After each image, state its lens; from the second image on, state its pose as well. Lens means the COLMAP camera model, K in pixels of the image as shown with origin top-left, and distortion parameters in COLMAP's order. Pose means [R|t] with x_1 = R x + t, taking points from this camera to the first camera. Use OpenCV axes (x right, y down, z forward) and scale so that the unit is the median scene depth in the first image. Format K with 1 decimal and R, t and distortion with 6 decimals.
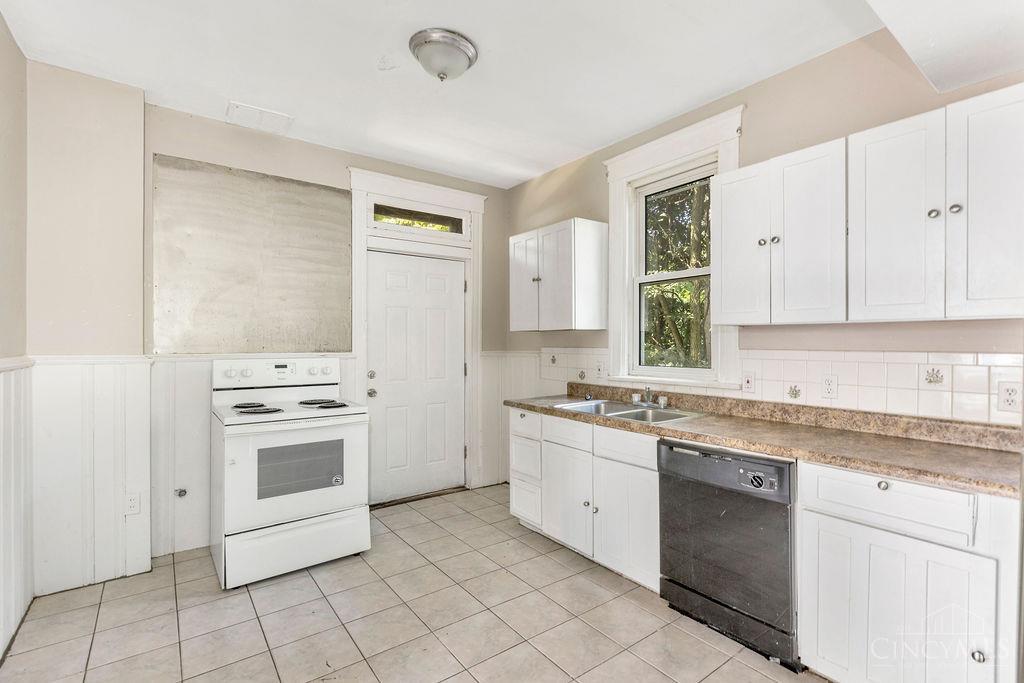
lens RADIAL K [[459.3, 0, 506.2], [0, 459.3, 346.1], [0, 0, 1]] dist [-0.000680, 0.001975]
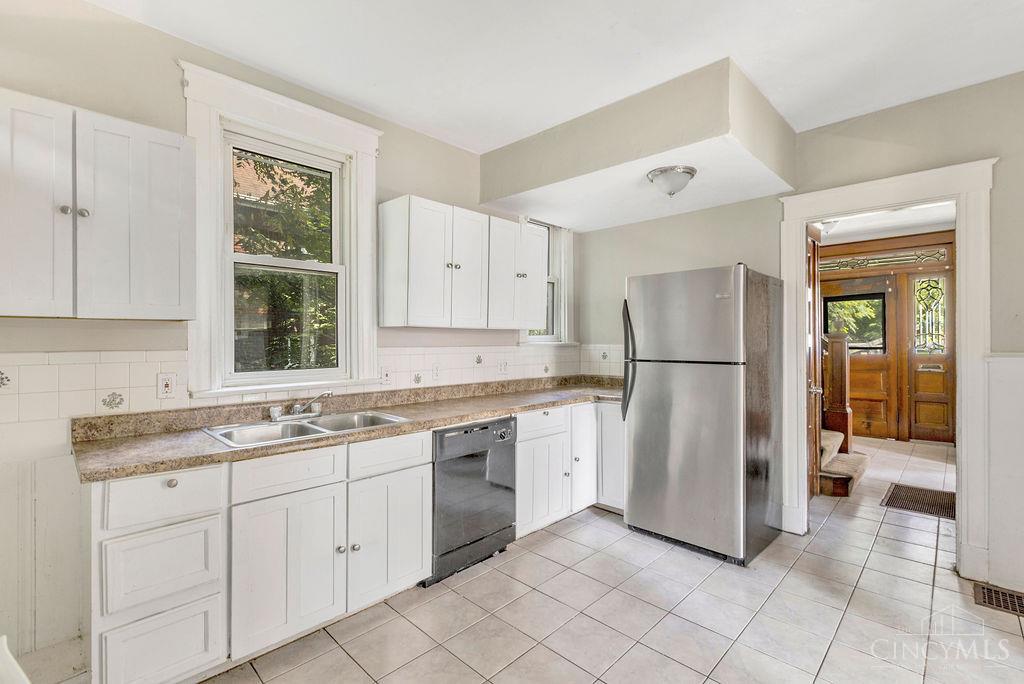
lens RADIAL K [[459.3, 0, 510.3], [0, 459.3, 341.4], [0, 0, 1]] dist [-0.000680, 0.001975]
pose [[-0.148675, -0.002490, 0.988883, -0.709084], [0.008868, 0.999953, 0.003852, -0.009843], [-0.988846, 0.009342, -0.148646, 0.925084]]
